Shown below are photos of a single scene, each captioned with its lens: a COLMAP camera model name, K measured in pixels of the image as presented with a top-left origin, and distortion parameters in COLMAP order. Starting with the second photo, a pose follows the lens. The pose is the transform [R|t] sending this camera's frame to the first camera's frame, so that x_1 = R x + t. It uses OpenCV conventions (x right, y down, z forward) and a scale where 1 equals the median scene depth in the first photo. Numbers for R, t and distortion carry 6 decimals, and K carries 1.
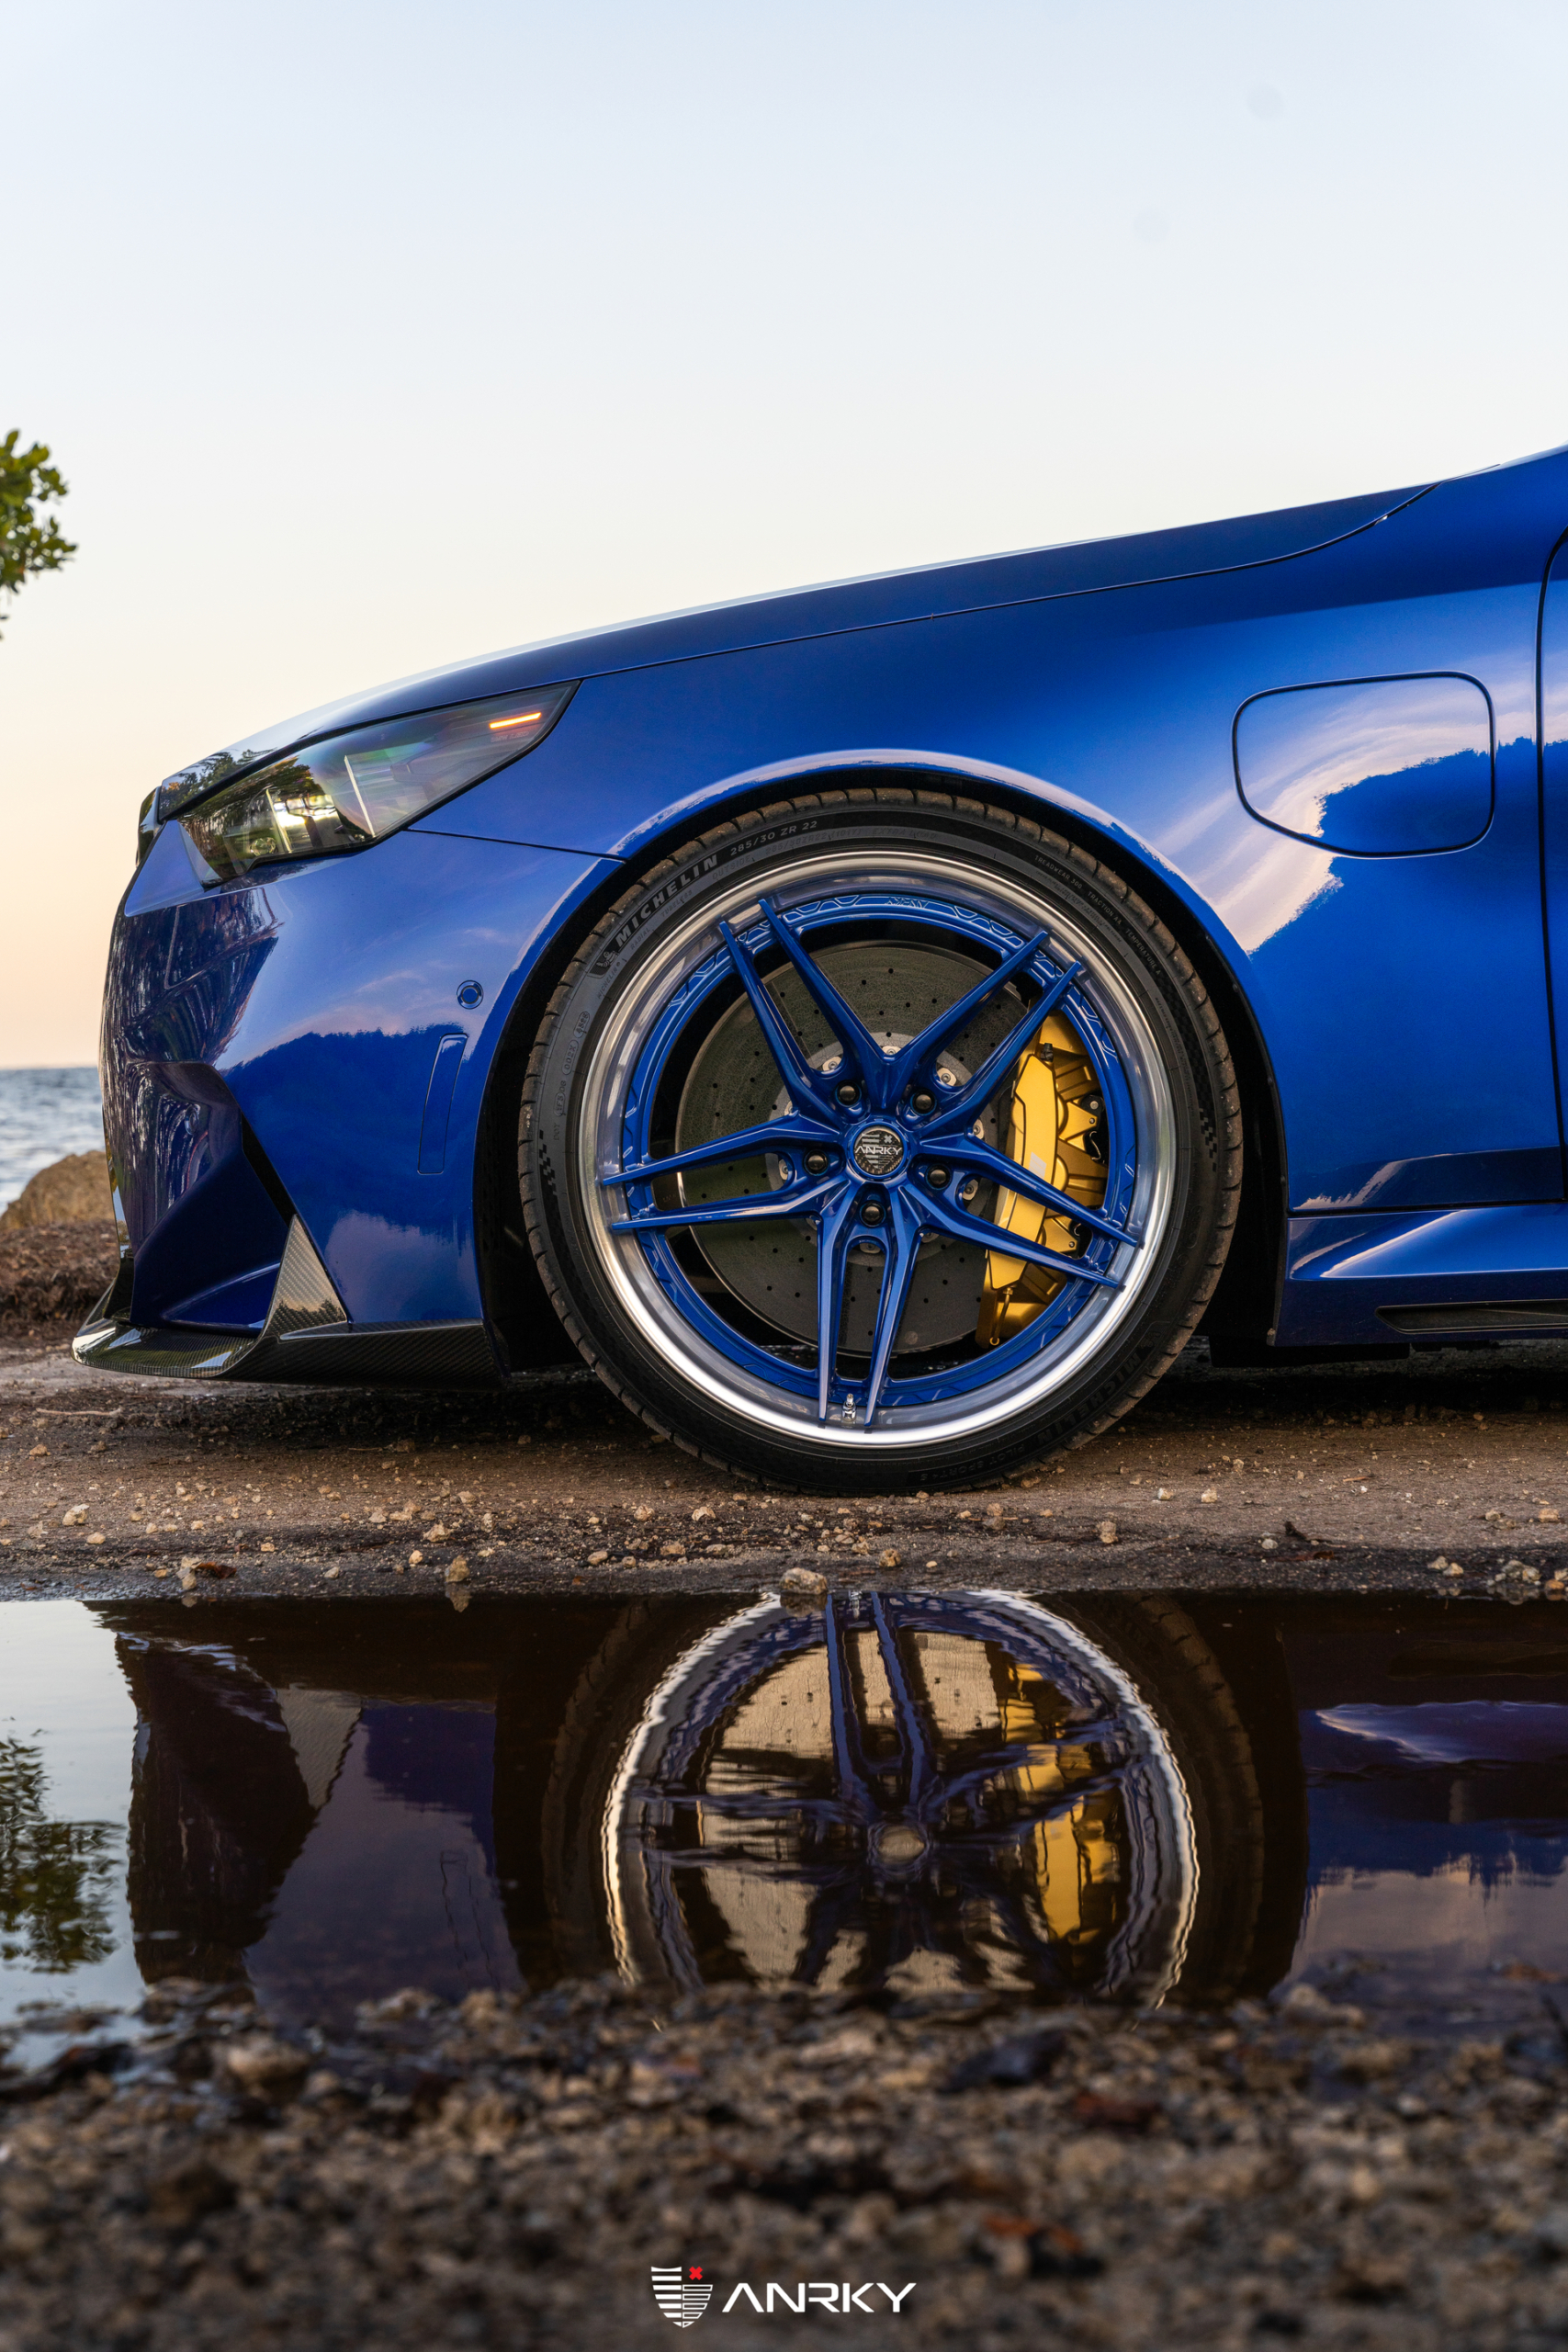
lens RADIAL K [[4061.8, 0, 782.7], [0, 4061.8, 1181.4], [0, 0, 1]] dist [0.077056, 0.000000]
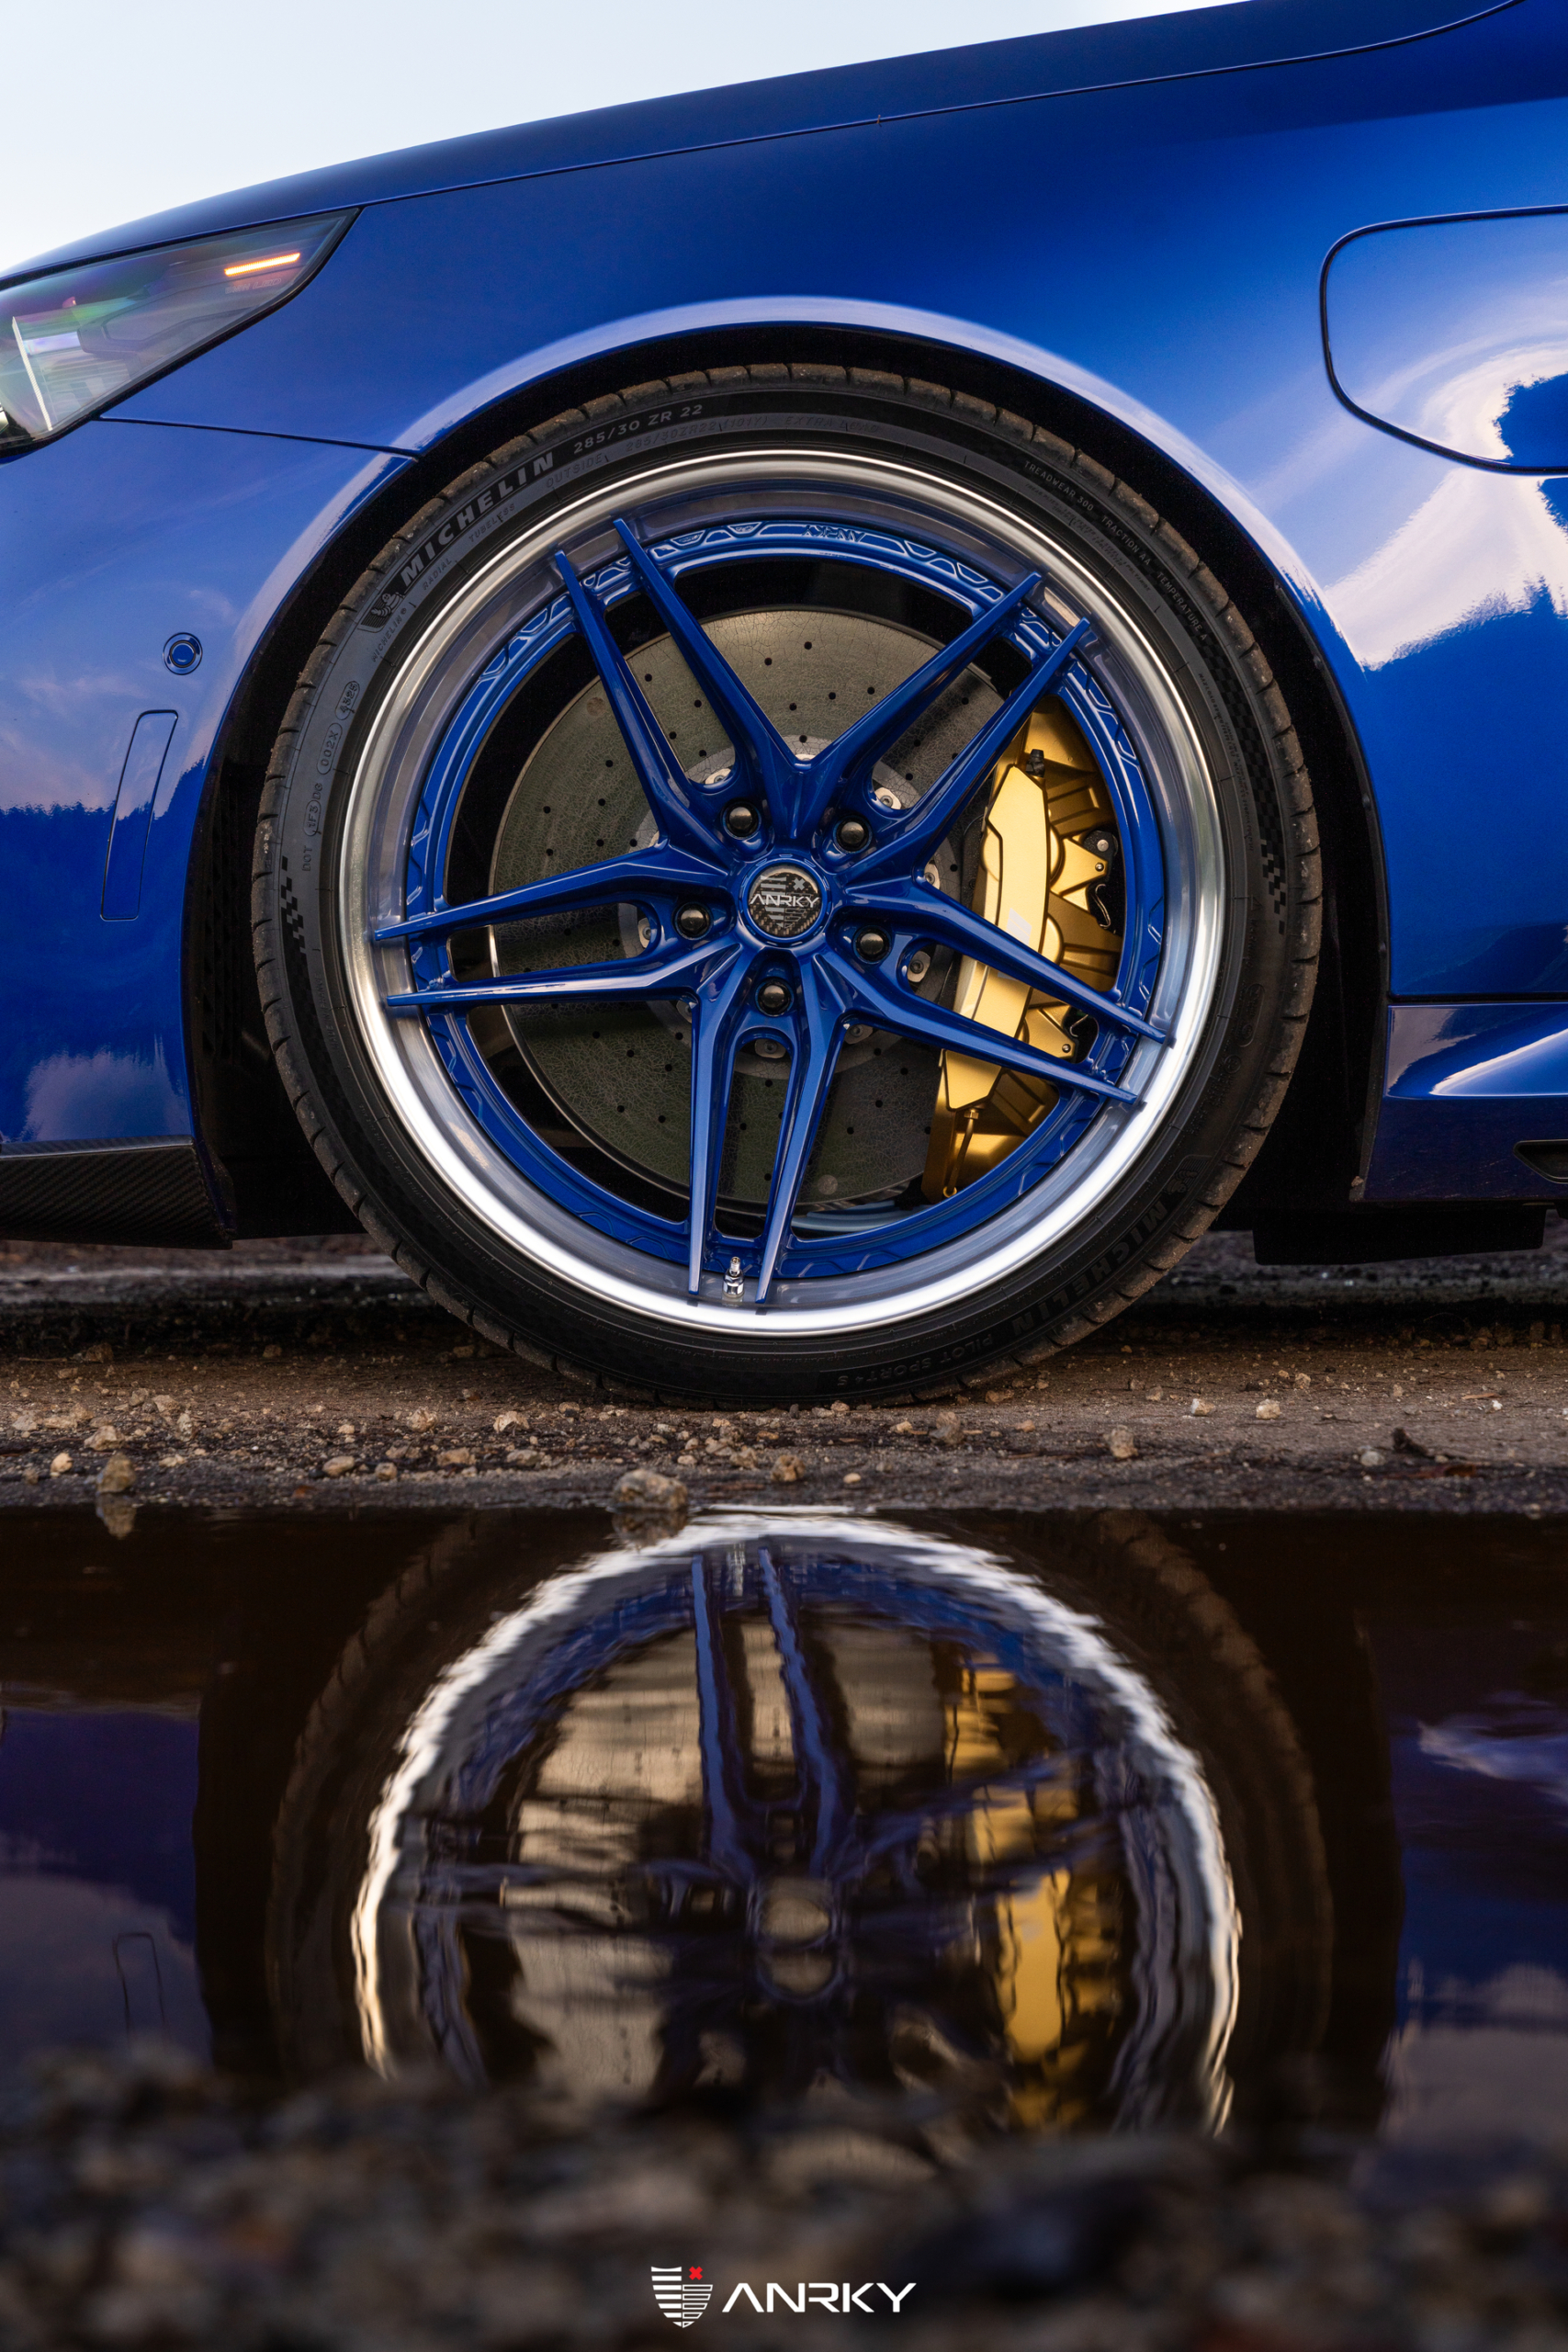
lens RADIAL K [[4669.9, 0, 783.7], [0, 4669.9, 1171.3], [0, 0, 1]] dist [0.027883, 0.000000]
pose [[0.999590, 0.019654, 0.020839, 0.008168], [-0.019359, 0.999711, -0.014248, 0.049045], [-0.021113, 0.013839, 0.999681, 0.224829]]
